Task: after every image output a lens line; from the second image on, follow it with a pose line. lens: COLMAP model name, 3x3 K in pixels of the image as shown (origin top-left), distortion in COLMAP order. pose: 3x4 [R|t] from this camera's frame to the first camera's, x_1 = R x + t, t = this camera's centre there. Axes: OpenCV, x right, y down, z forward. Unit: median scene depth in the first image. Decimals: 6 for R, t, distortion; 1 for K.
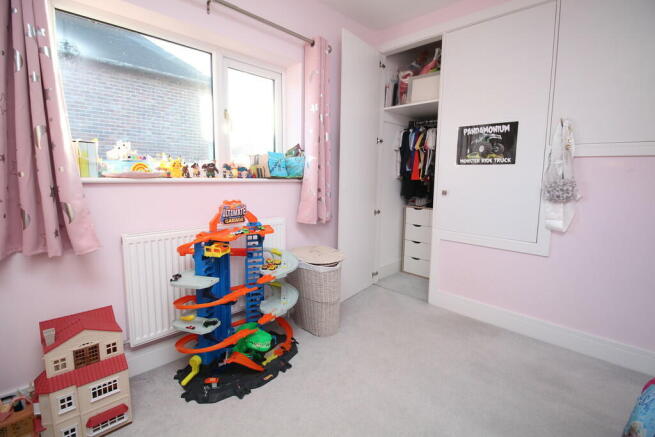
lens RADIAL K [[307.9, 0, 329.0], [0, 307.9, 216.6], [0, 0, 1]] dist [-0.015587, -0.000237]
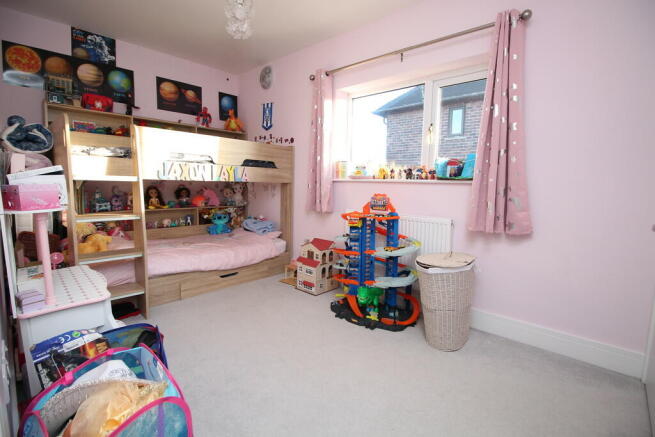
lens RADIAL K [[307.9, 0, 329.3], [0, 307.9, 216.6], [0, 0, 1]] dist [-0.015587, -0.000237]
pose [[0.010928, 0.095020, -0.995415, 1.064363], [-0.148811, 0.984544, 0.092349, -0.045313], [0.988805, 0.147119, 0.024899, 0.737630]]
